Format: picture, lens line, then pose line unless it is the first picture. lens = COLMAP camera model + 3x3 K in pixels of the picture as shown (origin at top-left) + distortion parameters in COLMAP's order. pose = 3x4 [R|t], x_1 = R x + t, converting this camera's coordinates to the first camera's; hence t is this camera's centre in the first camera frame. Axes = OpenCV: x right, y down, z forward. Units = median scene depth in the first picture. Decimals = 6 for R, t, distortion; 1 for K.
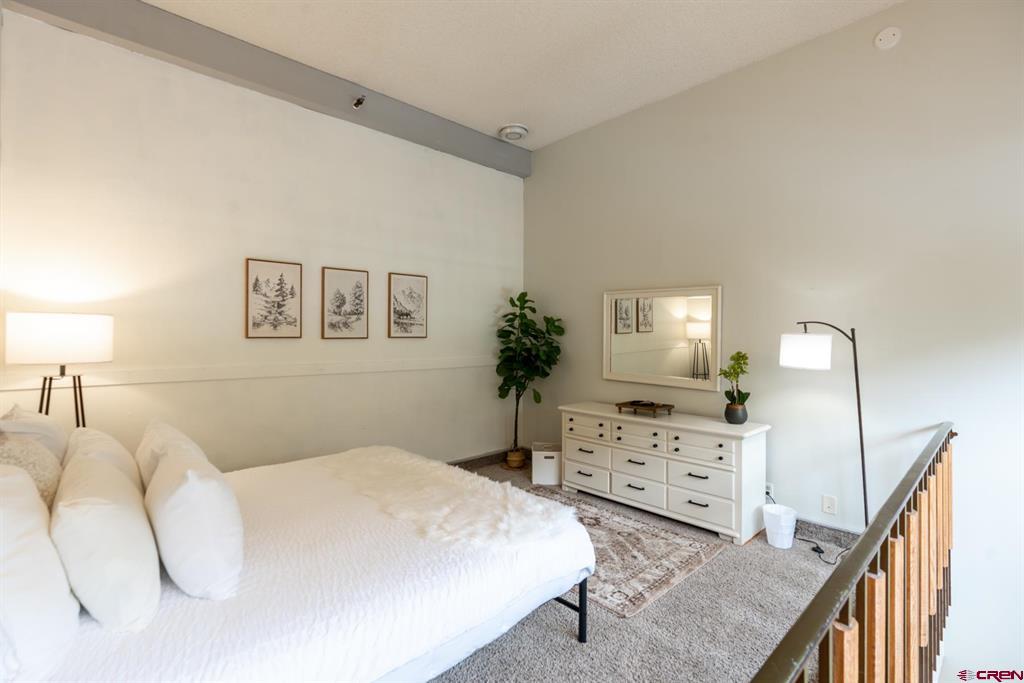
lens RADIAL K [[483.0, 0, 512.4], [0, 483.0, 335.5], [0, 0, 1]] dist [-0.012814, 0.003785]
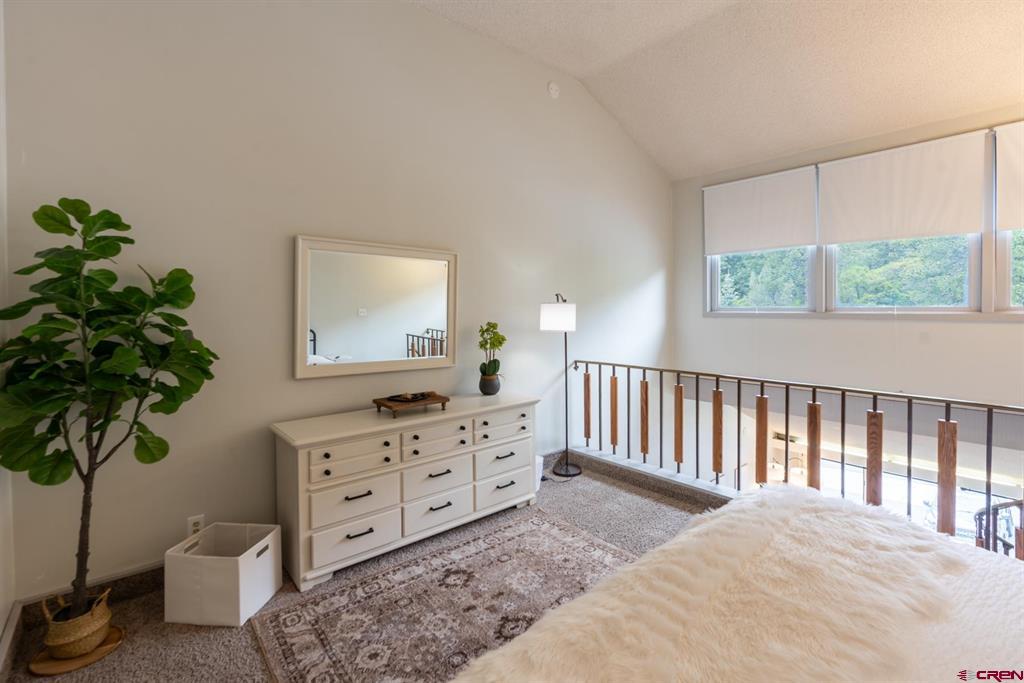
lens RADIAL K [[483.0, 0, 517.1], [0, 483.0, 310.4], [0, 0, 1]] dist [-0.012814, 0.003785]
pose [[0.019180, -0.012105, 0.999743, -0.513589], [0.006919, 0.999904, 0.011974, -0.000986], [-0.999792, 0.006687, 0.019262, 0.899426]]
